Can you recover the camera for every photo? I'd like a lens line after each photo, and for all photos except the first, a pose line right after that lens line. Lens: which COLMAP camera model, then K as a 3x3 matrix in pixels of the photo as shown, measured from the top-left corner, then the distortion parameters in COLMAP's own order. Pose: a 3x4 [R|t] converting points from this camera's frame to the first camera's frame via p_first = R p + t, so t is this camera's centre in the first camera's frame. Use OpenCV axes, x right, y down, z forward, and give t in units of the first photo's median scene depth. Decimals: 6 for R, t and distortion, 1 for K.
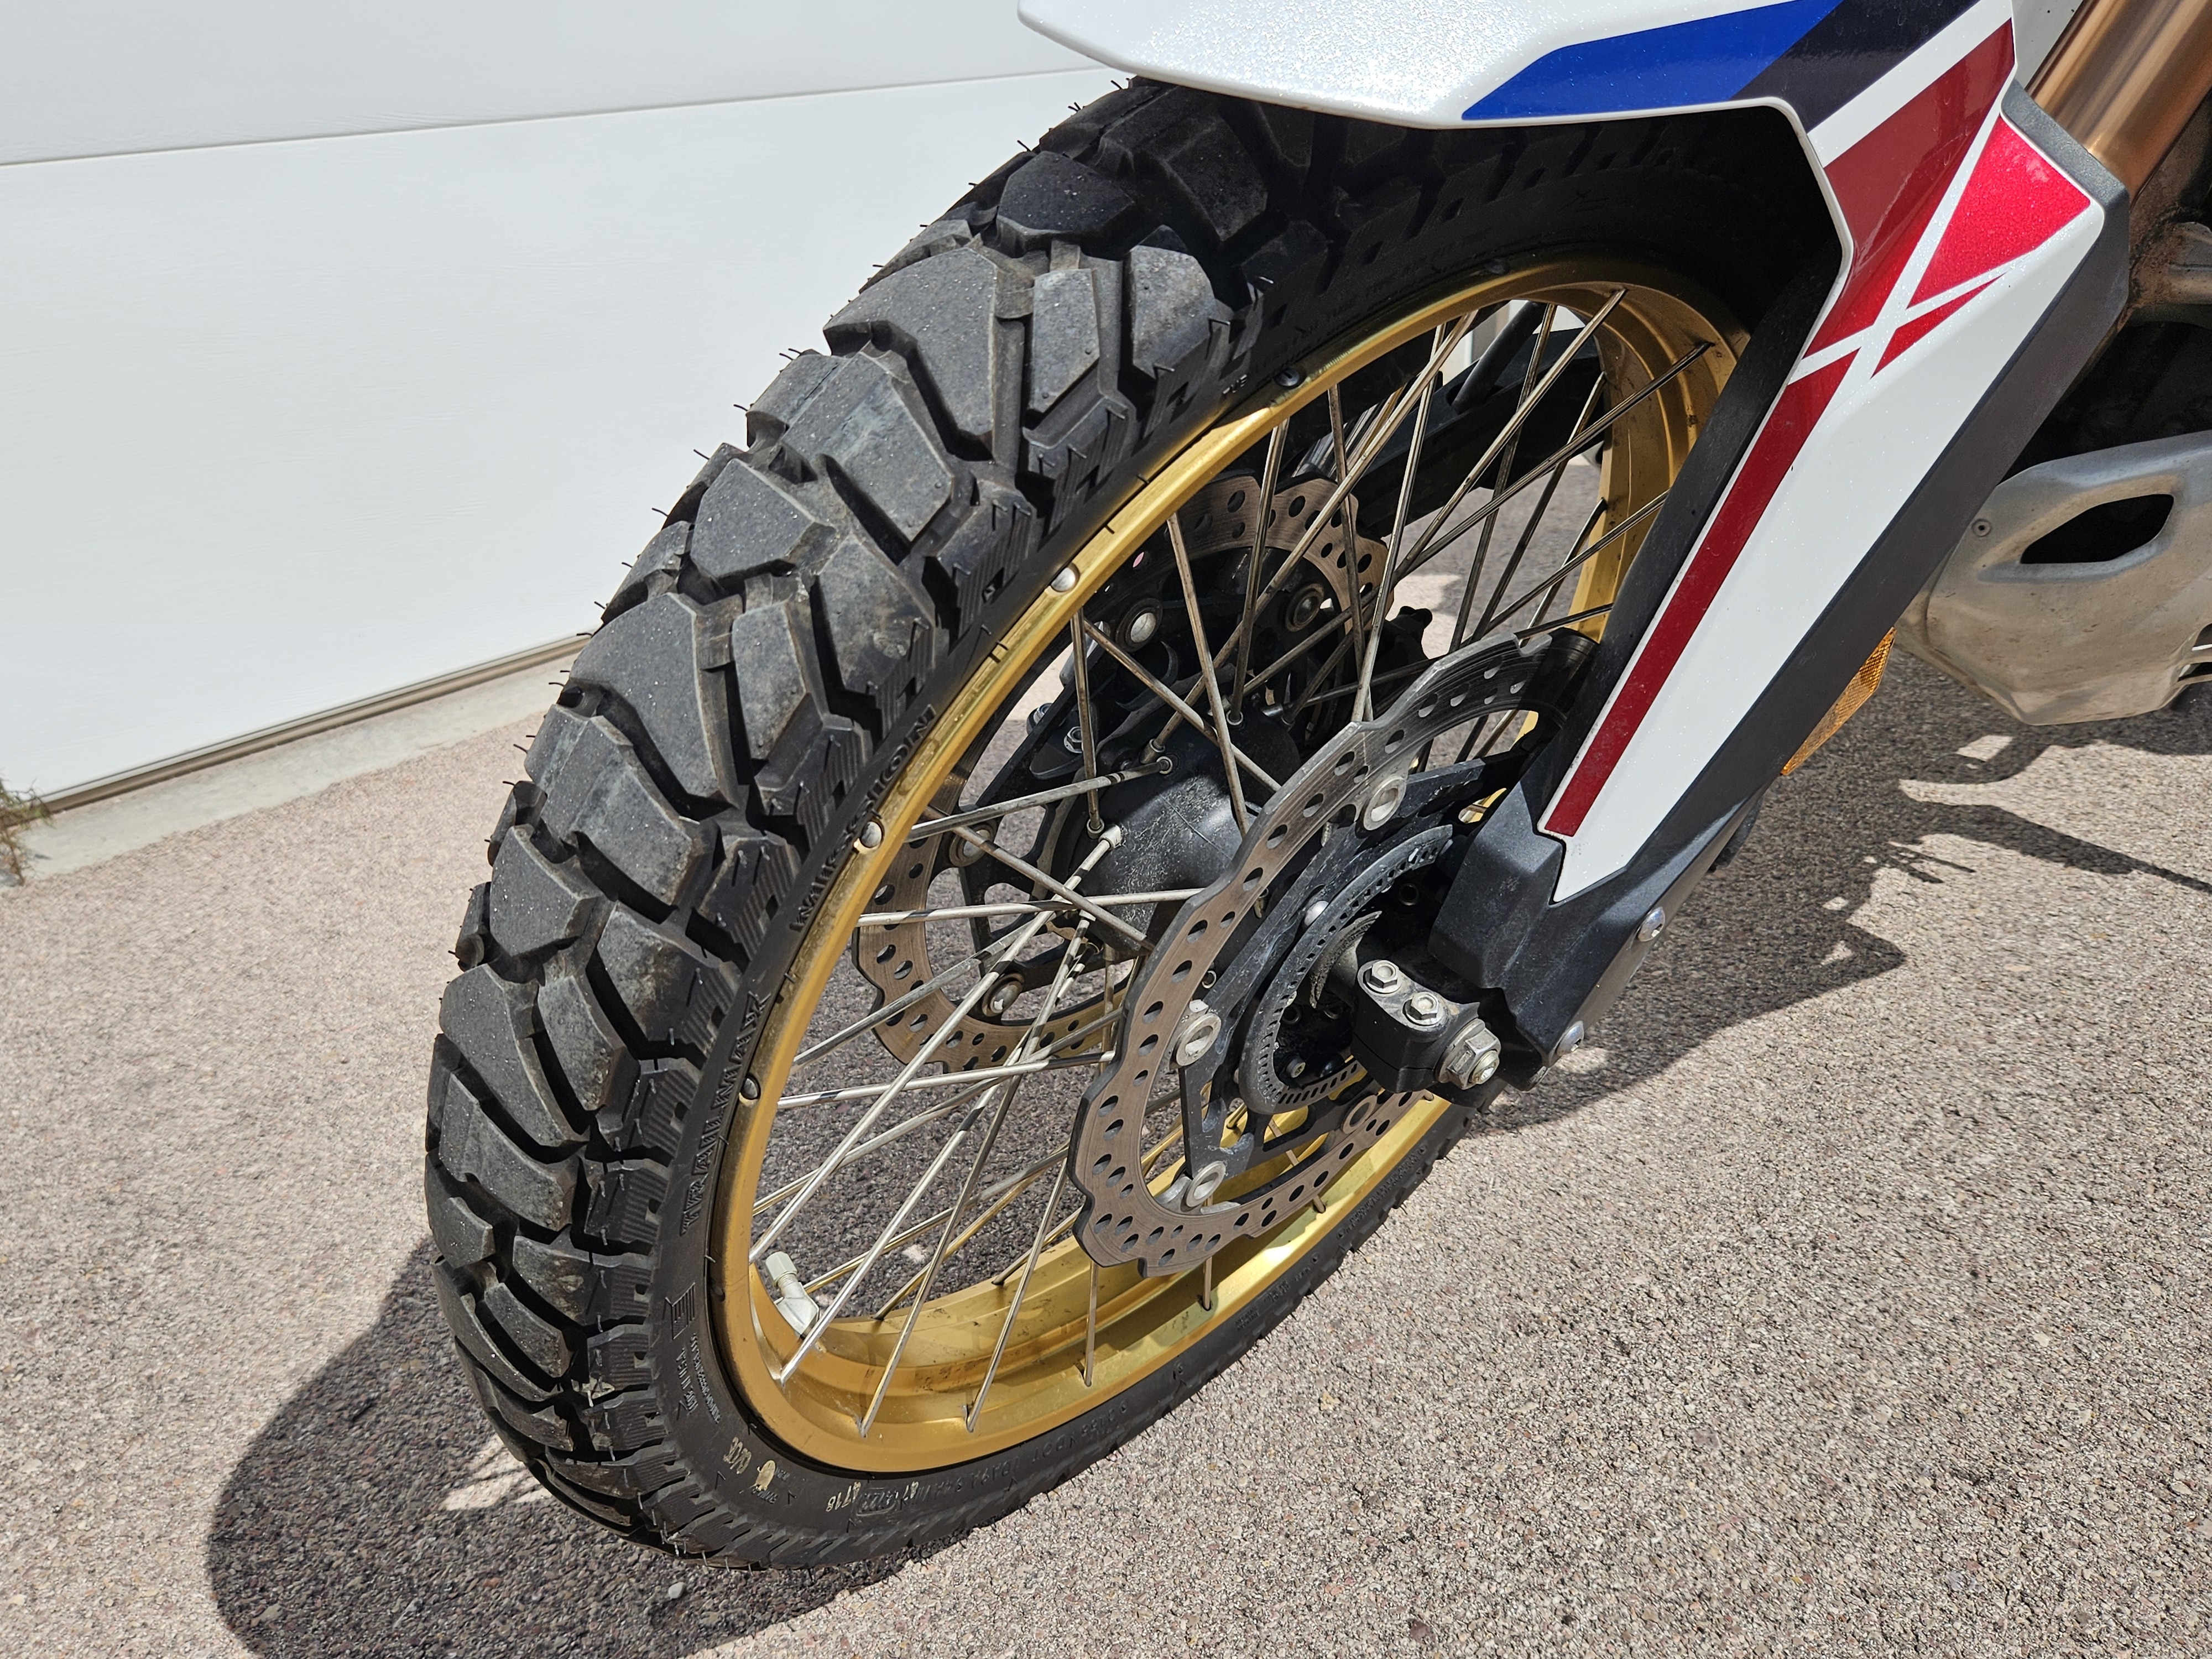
lens RADIAL K [[1799.3, 0, 1086.2], [0, 1799.3, 862.8], [0, 0, 1]] dist [0.059710, -0.047982]
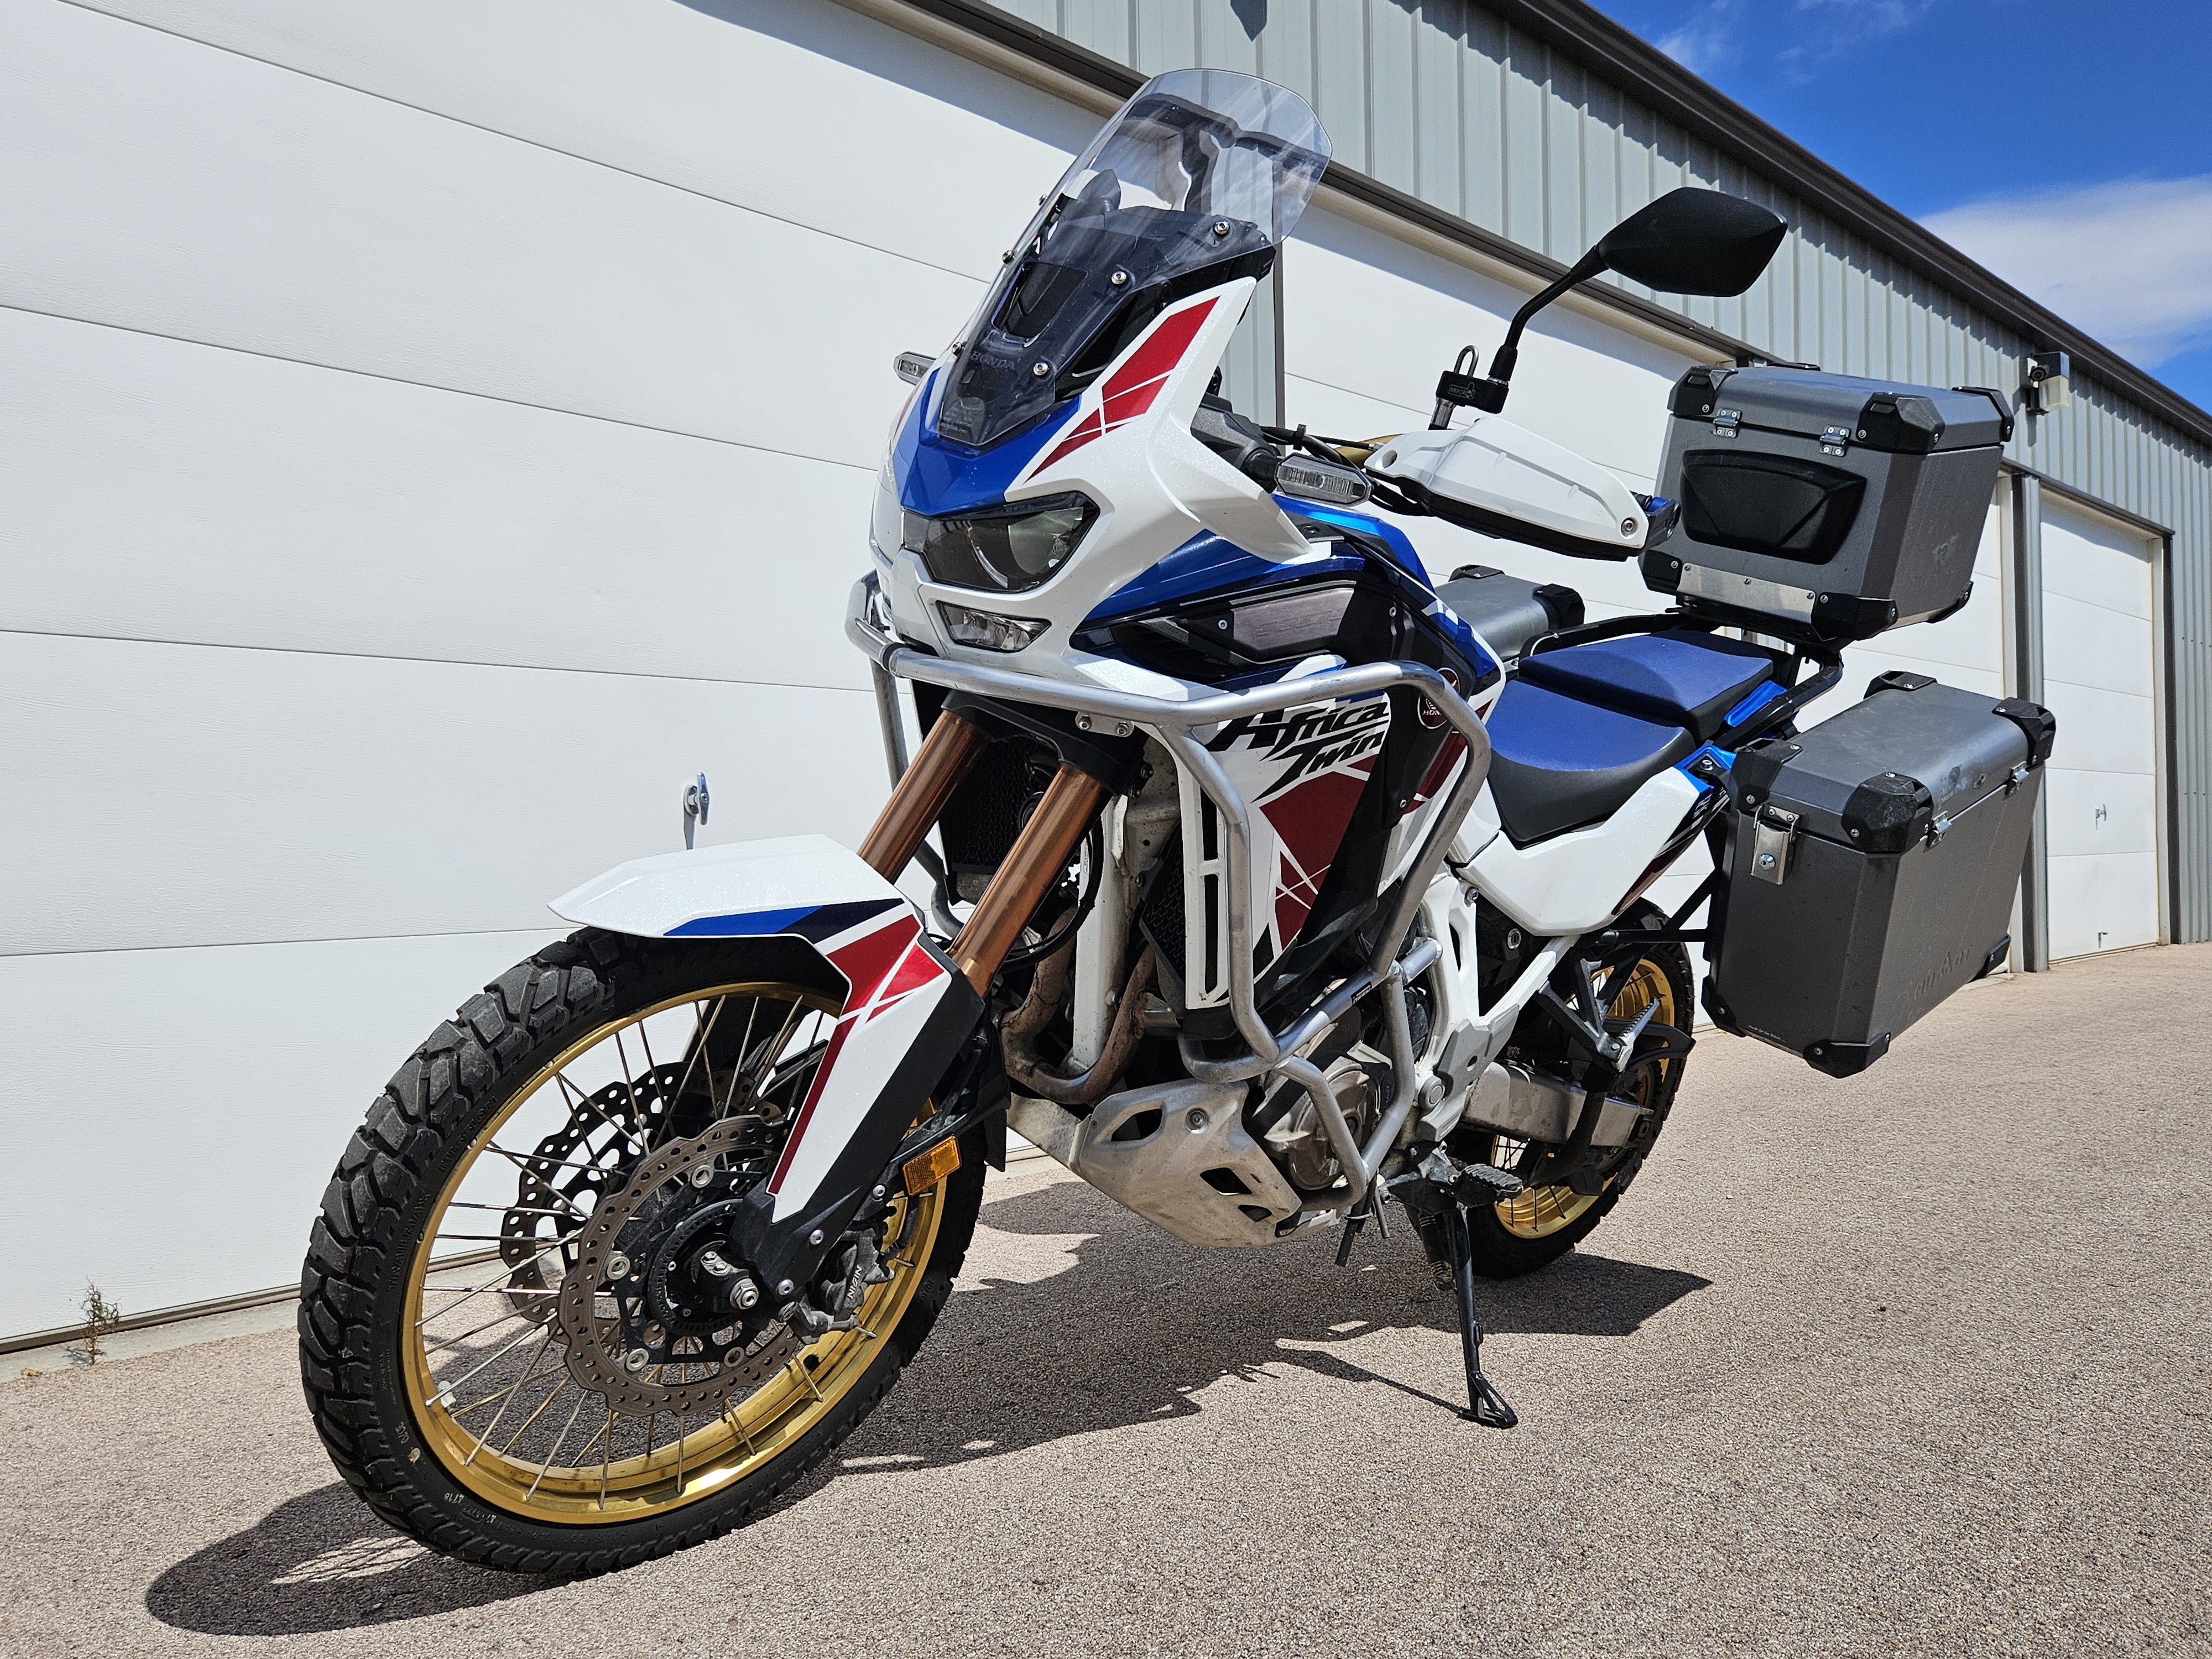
lens RADIAL K [[1799.3, 0, 1106.3], [0, 1799.3, 834.2], [0, 0, 1]] dist [0.059710, -0.047982]
pose [[0.999315, 0.031710, -0.019088, 0.872395], [-0.036863, 0.898933, -0.436532, 0.714655], [0.003317, 0.436937, 0.899486, -1.748990]]
